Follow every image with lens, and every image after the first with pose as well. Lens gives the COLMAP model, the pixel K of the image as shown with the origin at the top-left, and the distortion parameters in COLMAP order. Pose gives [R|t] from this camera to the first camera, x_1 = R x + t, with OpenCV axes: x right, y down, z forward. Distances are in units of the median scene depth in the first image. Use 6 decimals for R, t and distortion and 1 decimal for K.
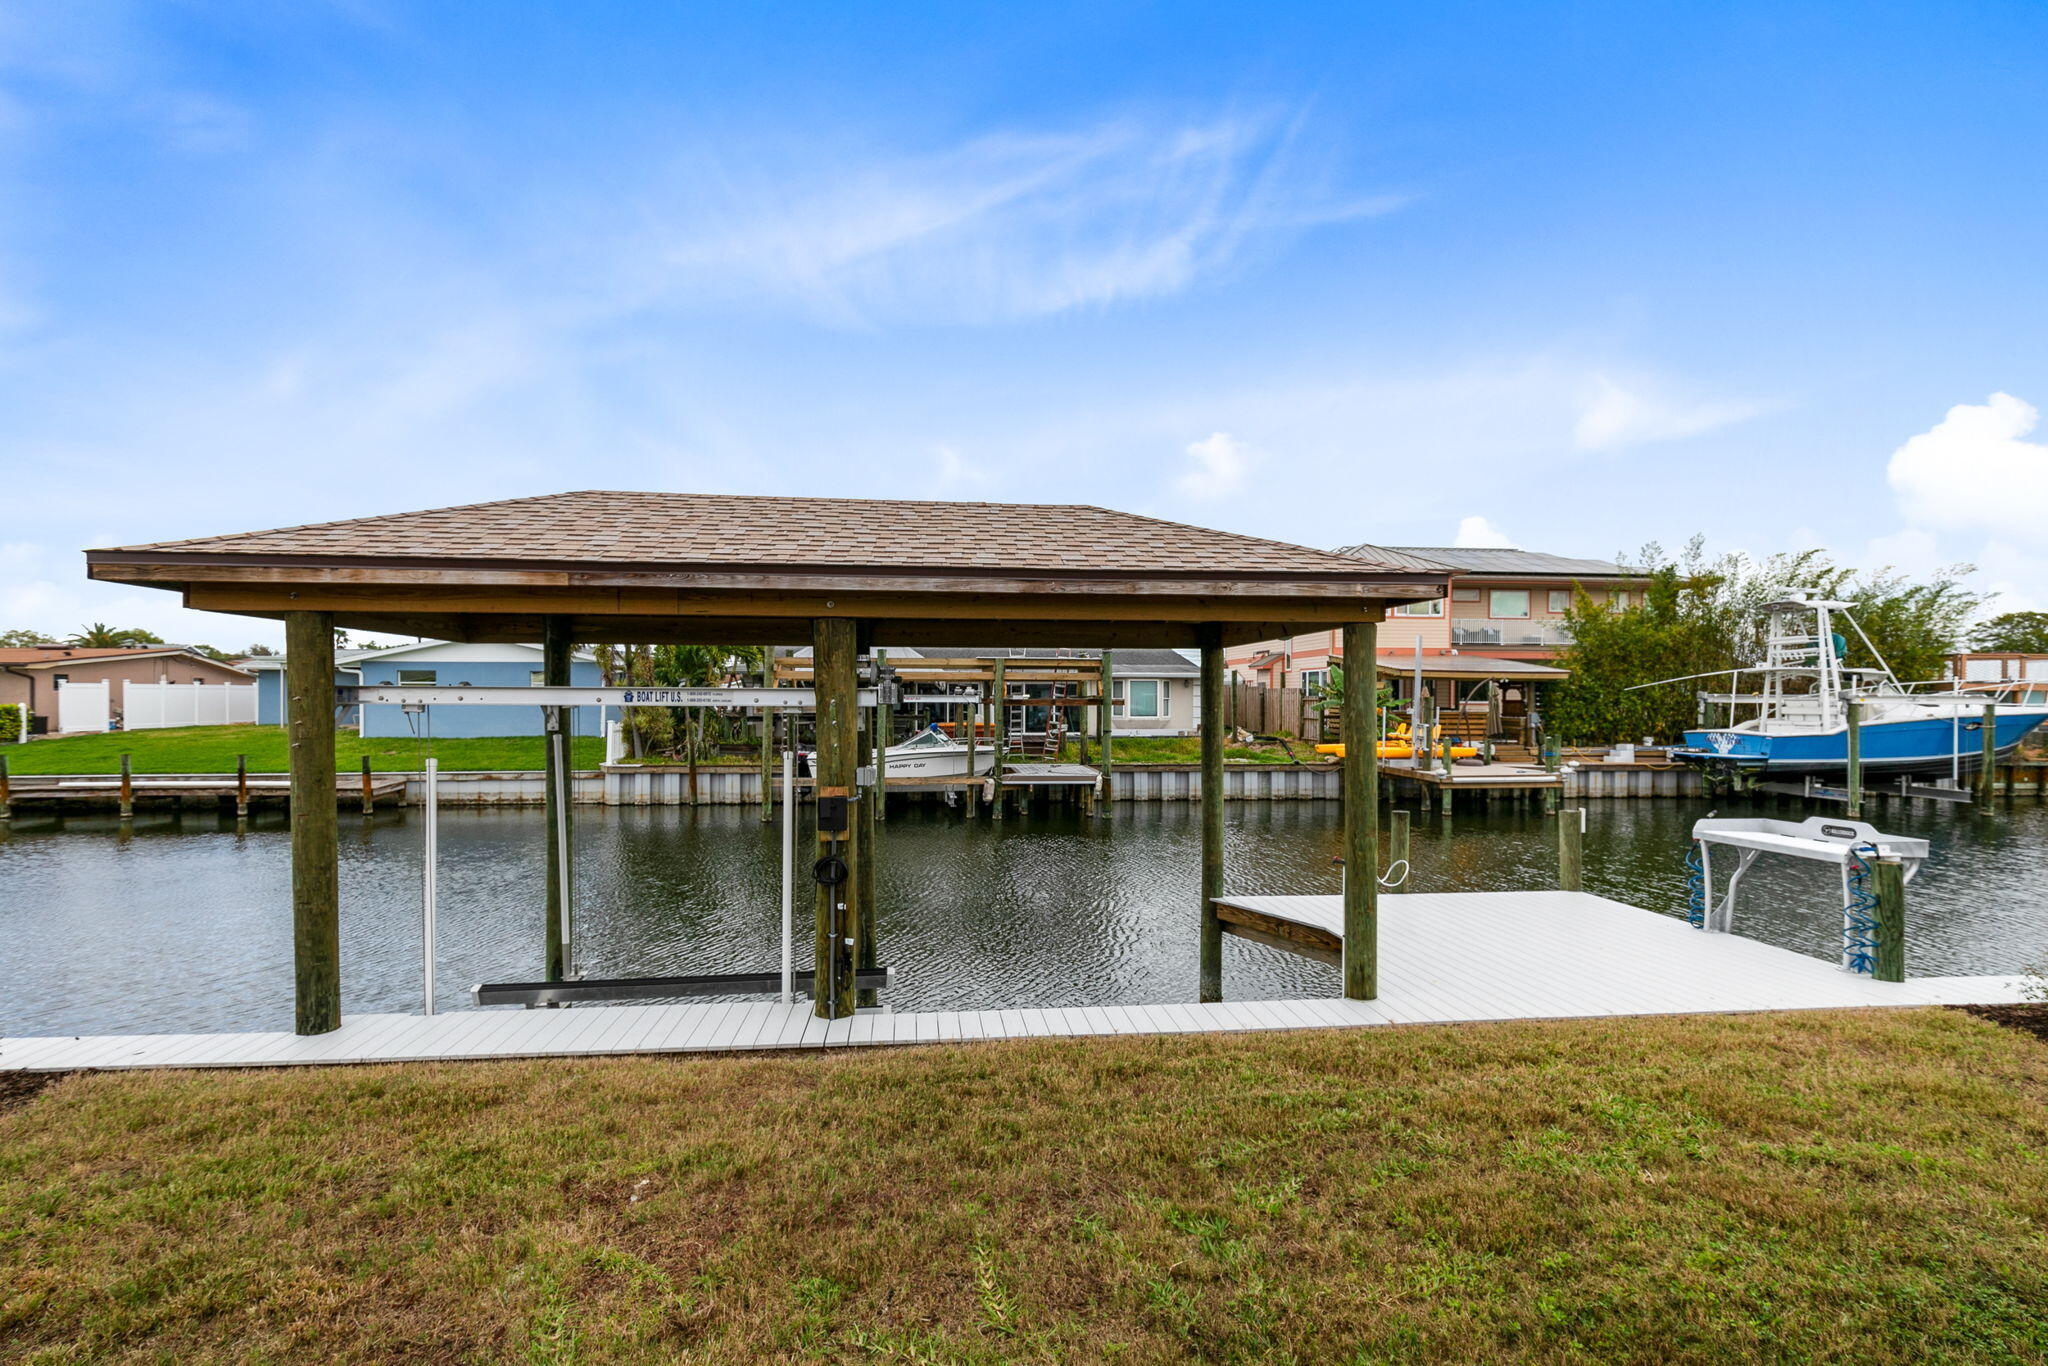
lens RADIAL K [[928.8, 0, 1019.9], [0, 928.8, 706.2], [0, 0, 1]] dist [0.000636, -0.000254]
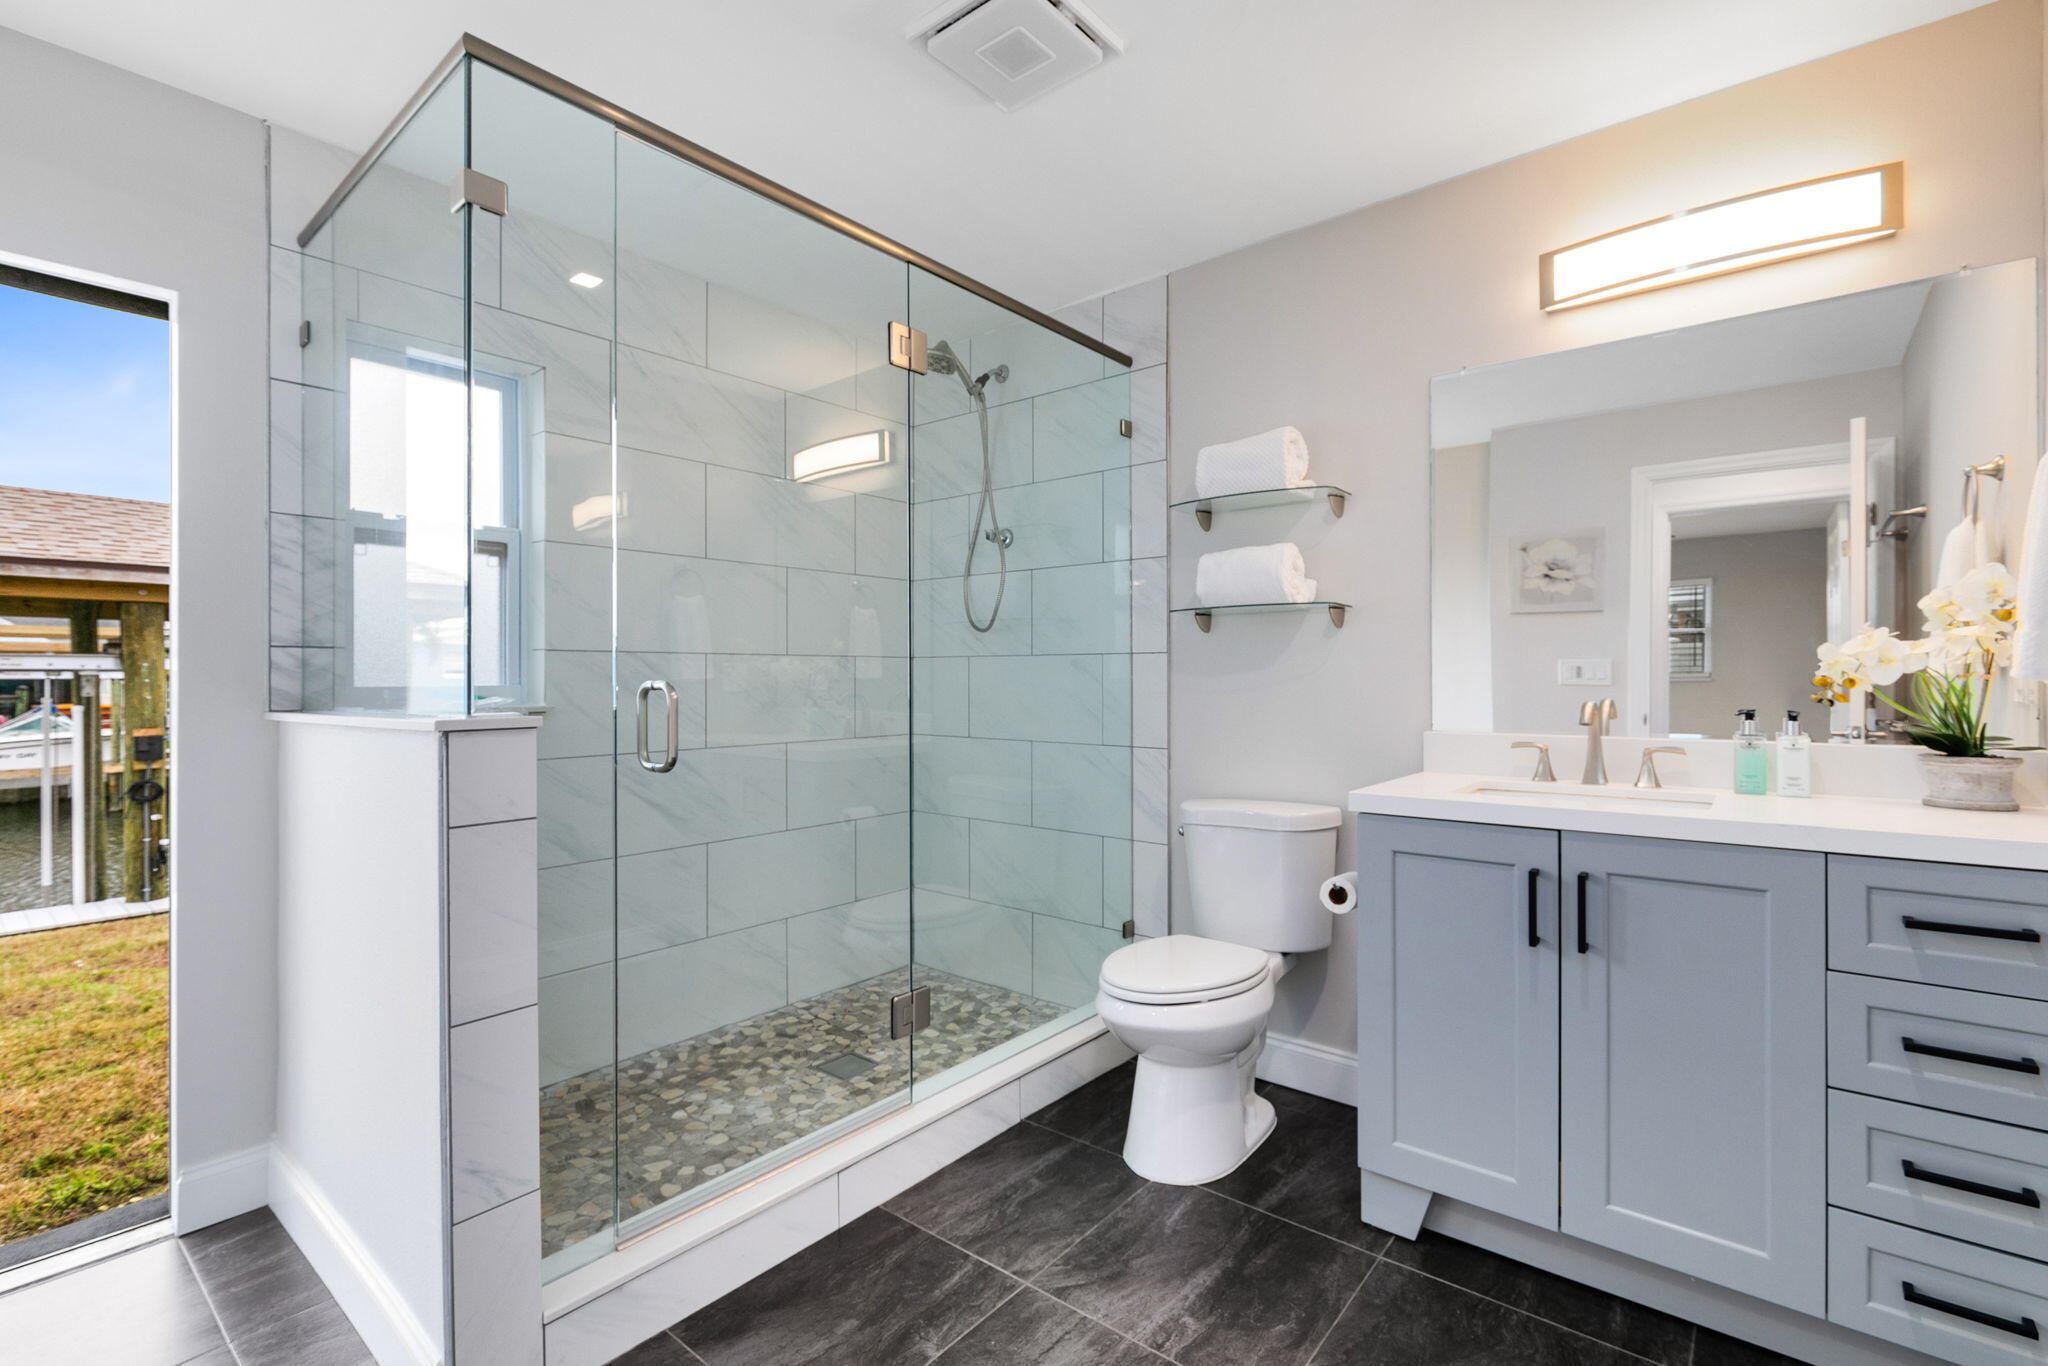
lens RADIAL K [[911.5, 0, 1024.6], [0, 911.5, 674.4], [0, 0, 1]] dist [-0.001158, -0.000256]
pose [[0.703937, -0.005886, 0.710238, -0.050354], [0.013202, 0.999901, -0.004799, 0.006614], [-0.710140, 0.012754, 0.703945, -0.171756]]
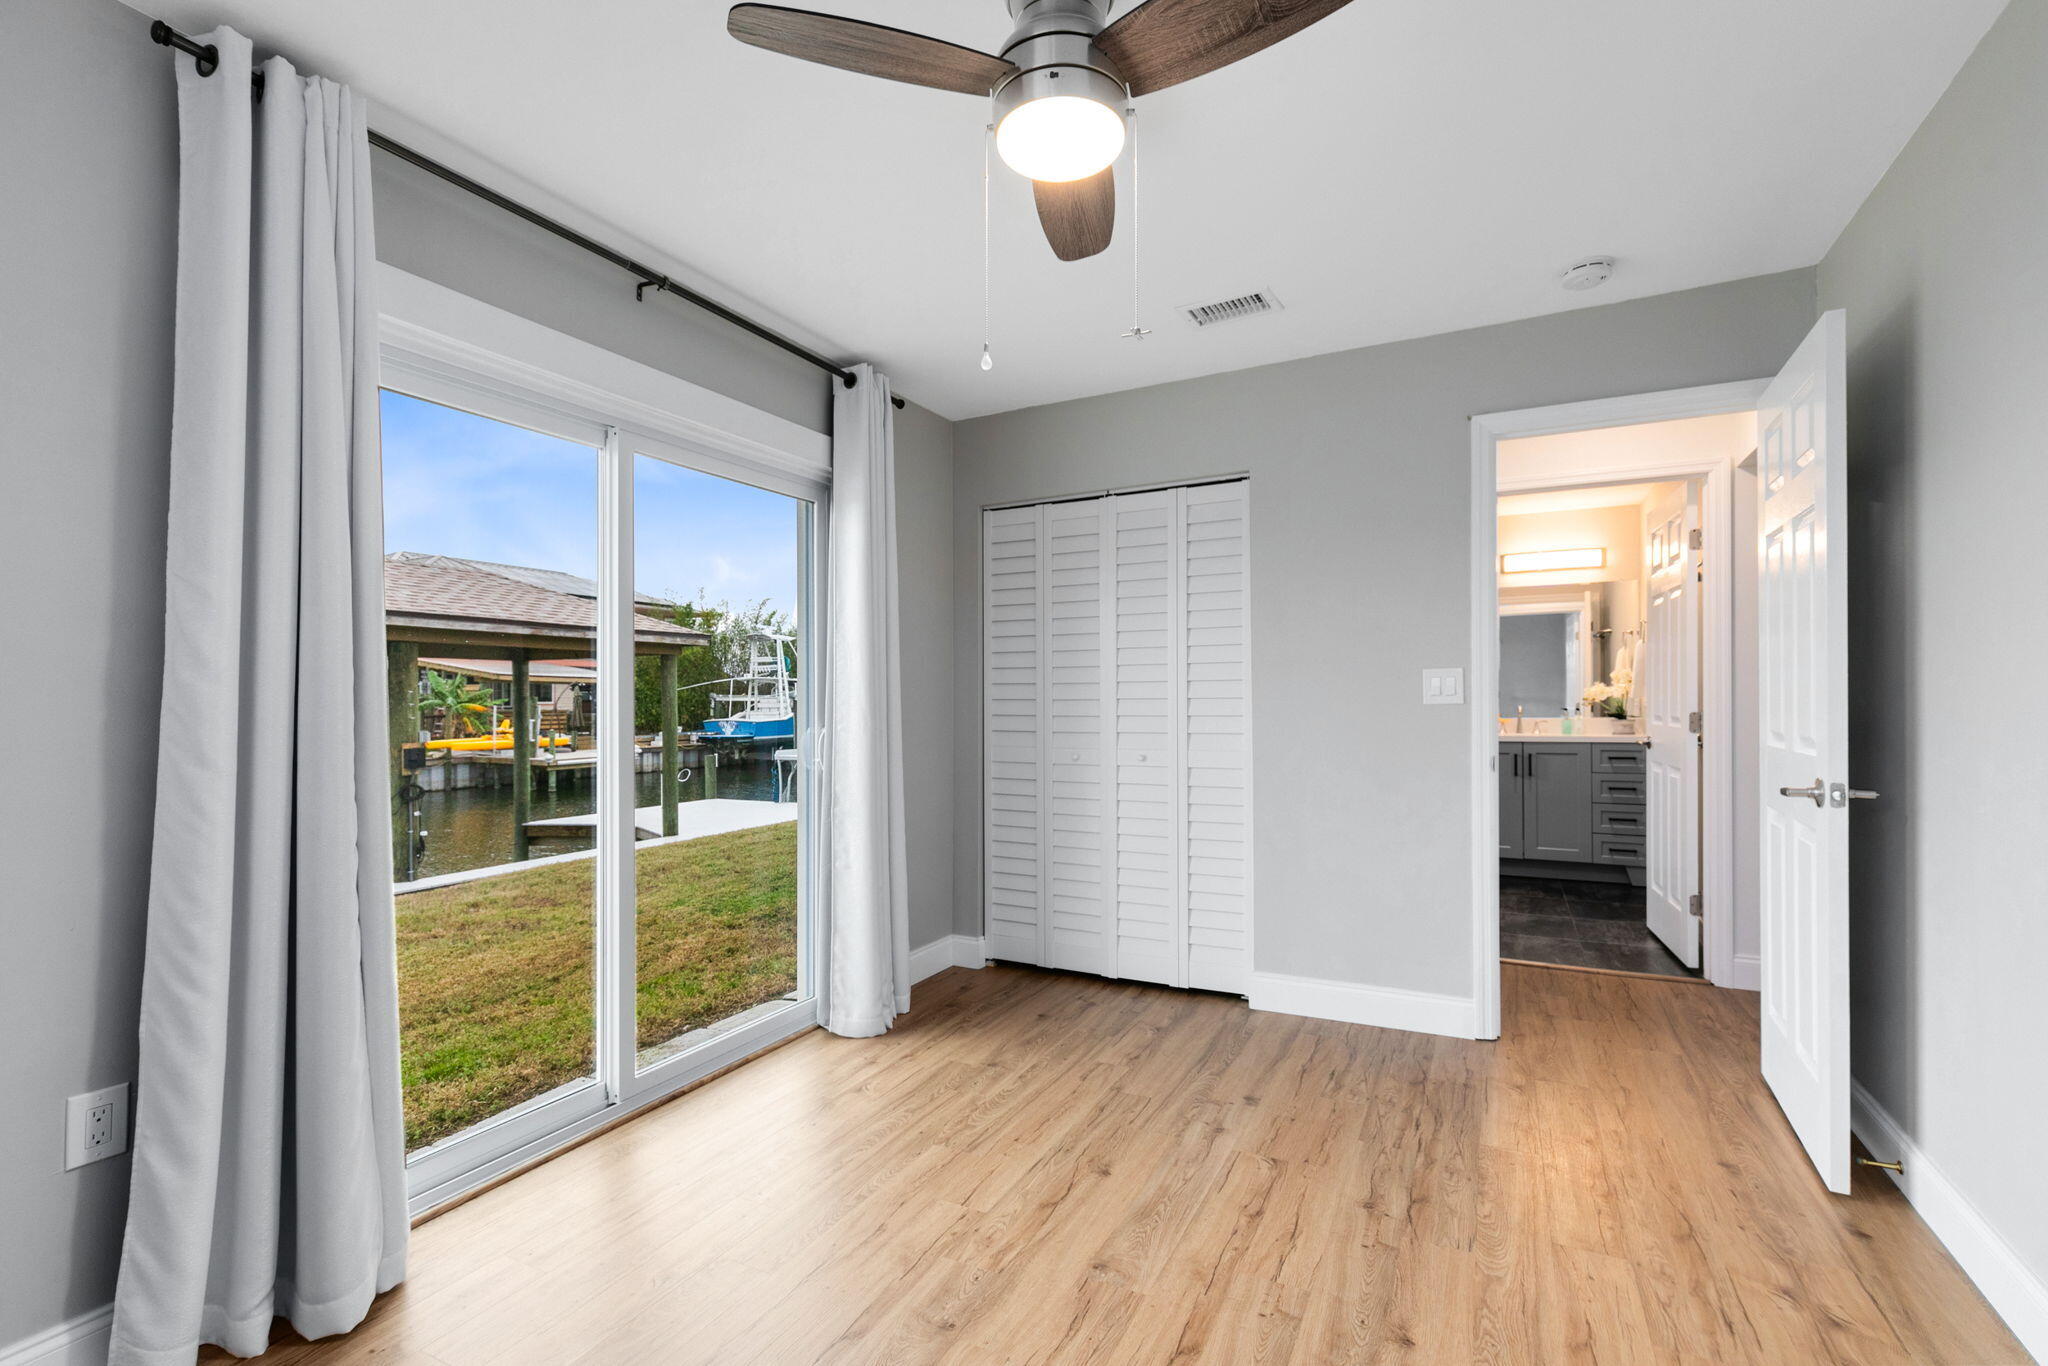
lens RADIAL K [[917.1, 0, 1022.5], [0, 917.1, 695.3], [0, 0, 1]] dist [0.000299, 0.000028]
pose [[0.538649, -0.001522, 0.842529, -0.208262], [0.015119, 0.999855, -0.007860, 0.006365], [-0.842395, 0.016972, 0.538594, -0.171045]]
